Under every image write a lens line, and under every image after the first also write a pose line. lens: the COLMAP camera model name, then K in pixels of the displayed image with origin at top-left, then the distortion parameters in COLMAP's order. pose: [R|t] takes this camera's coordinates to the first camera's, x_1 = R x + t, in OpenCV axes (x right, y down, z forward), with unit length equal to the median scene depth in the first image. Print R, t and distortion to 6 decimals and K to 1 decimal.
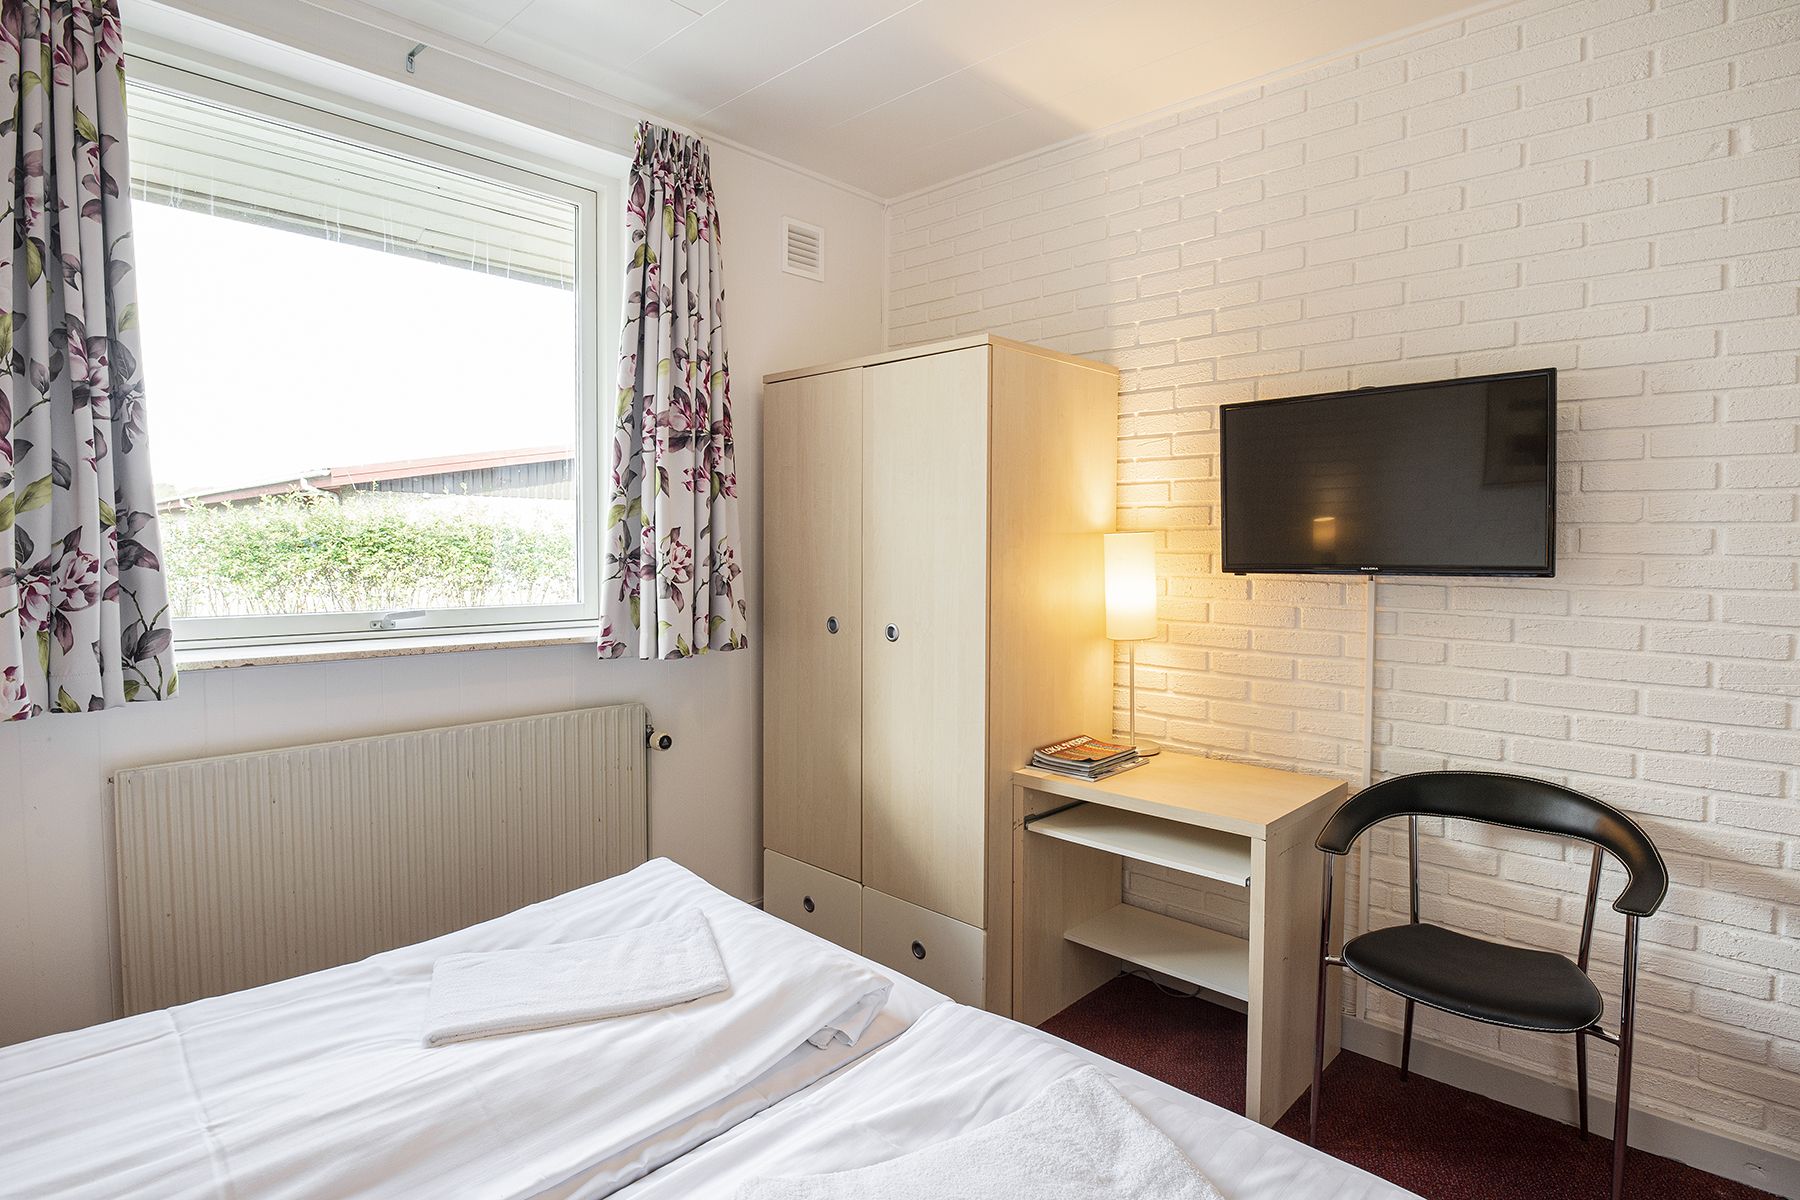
lens RADIAL K [[913.8, 0, 900.0], [0, 913.8, 600.0], [0, 0, 1]] dist [-0.002354, -0.001467]
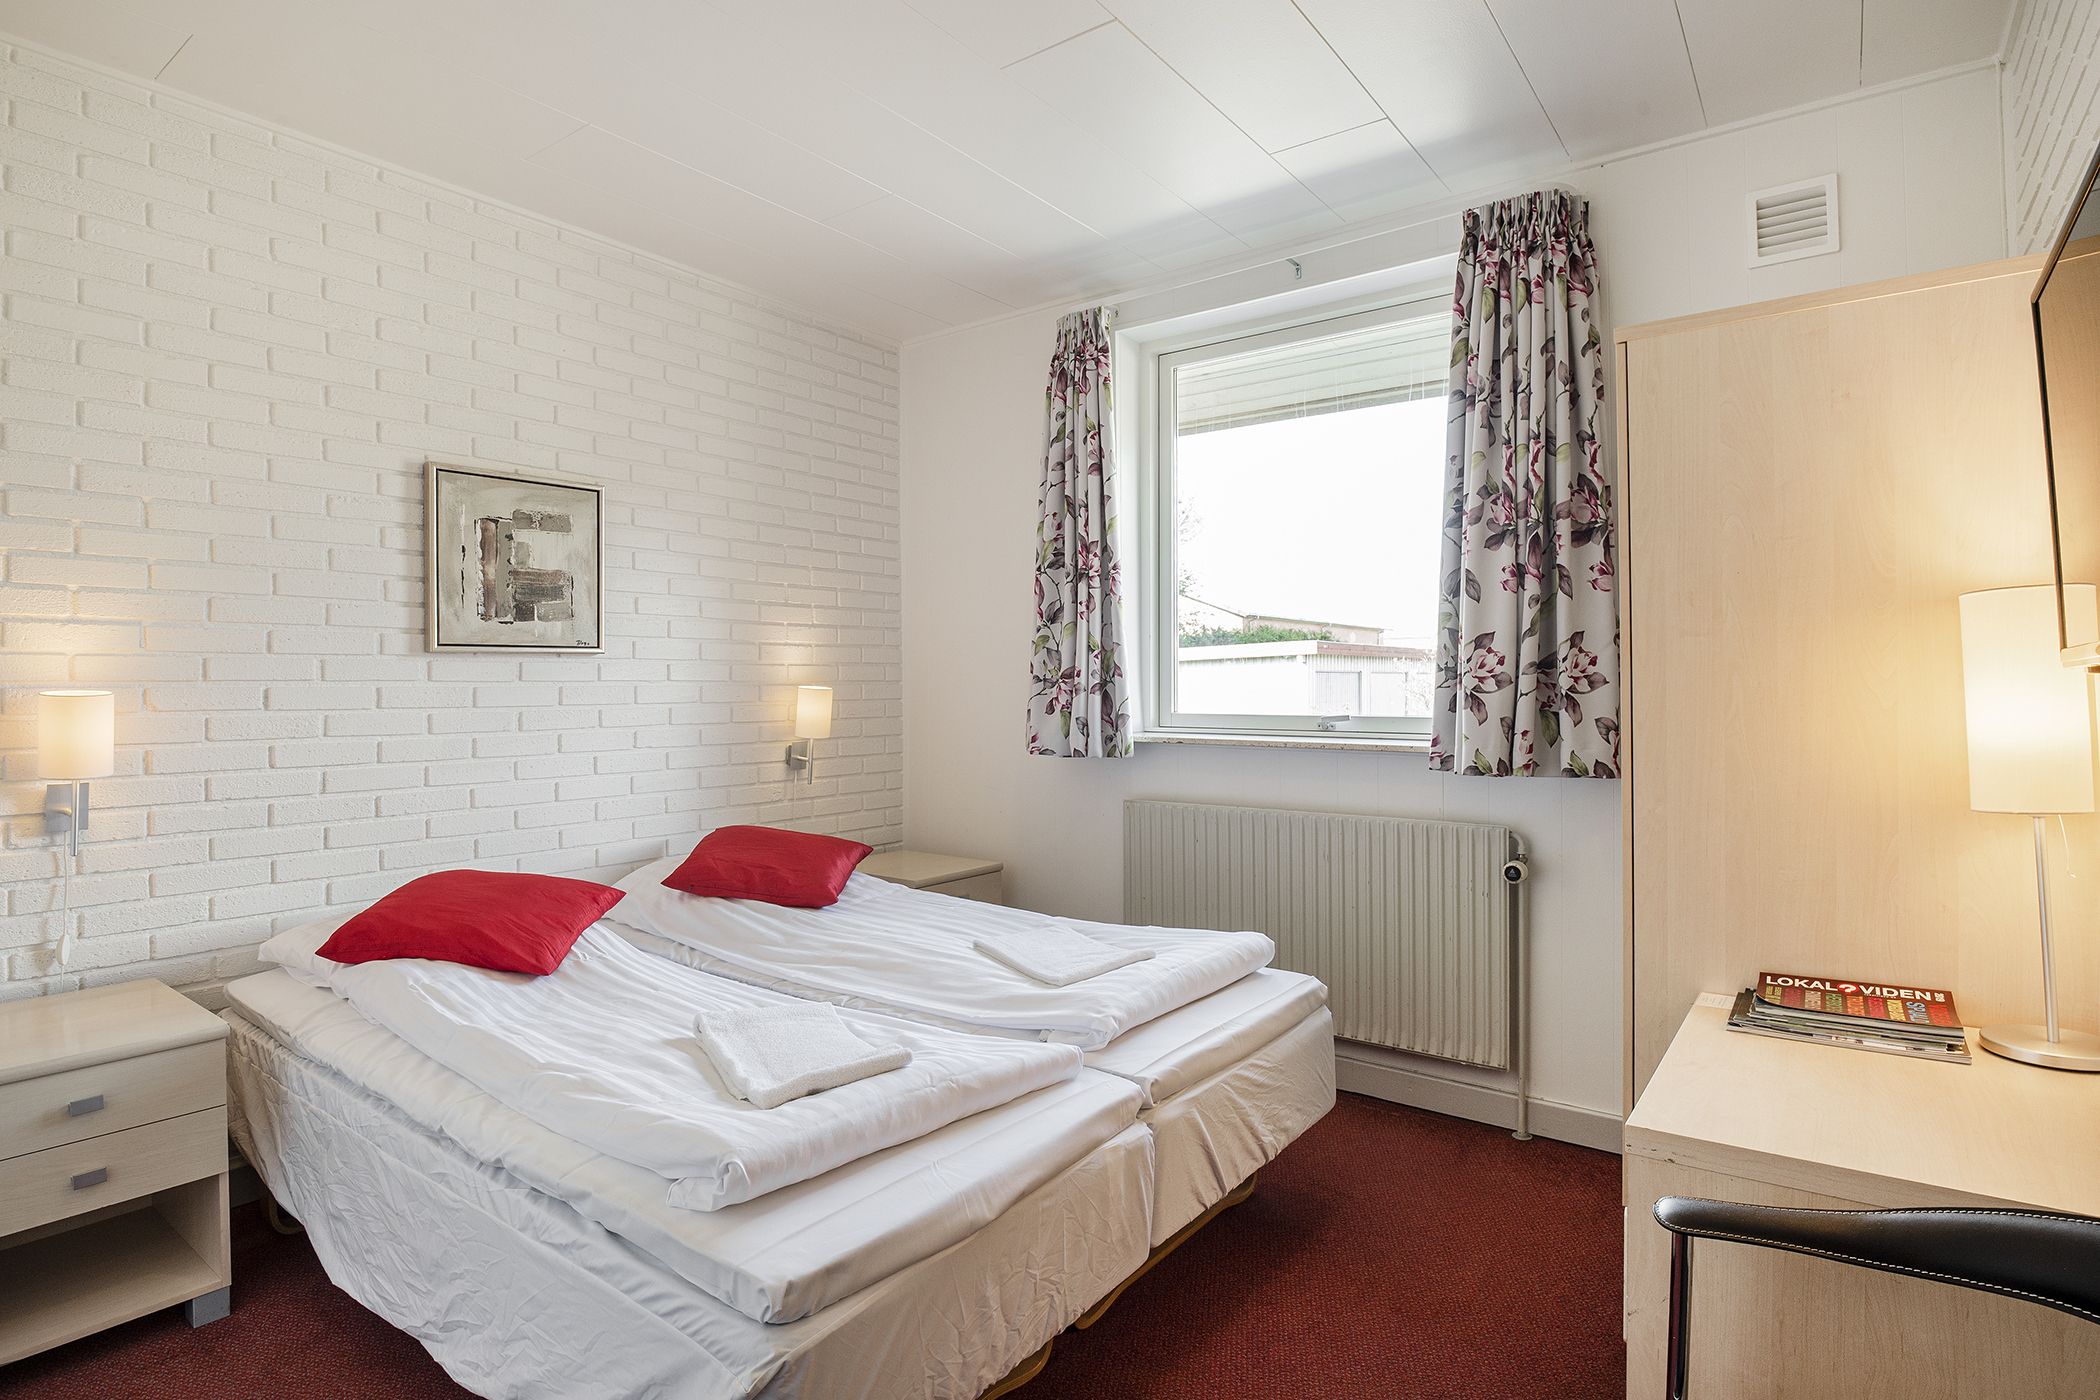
lens RADIAL K [[1123.2, 0, 1050.0], [0, 1123.2, 700.0], [0, 0, 1]] dist [-0.001794, -0.000387]
pose [[0.147619, 0.011963, -0.988972, 0.811224], [-0.046085, 0.998924, 0.005205, 0.002327], [0.987970, 0.044808, 0.148012, 0.411180]]
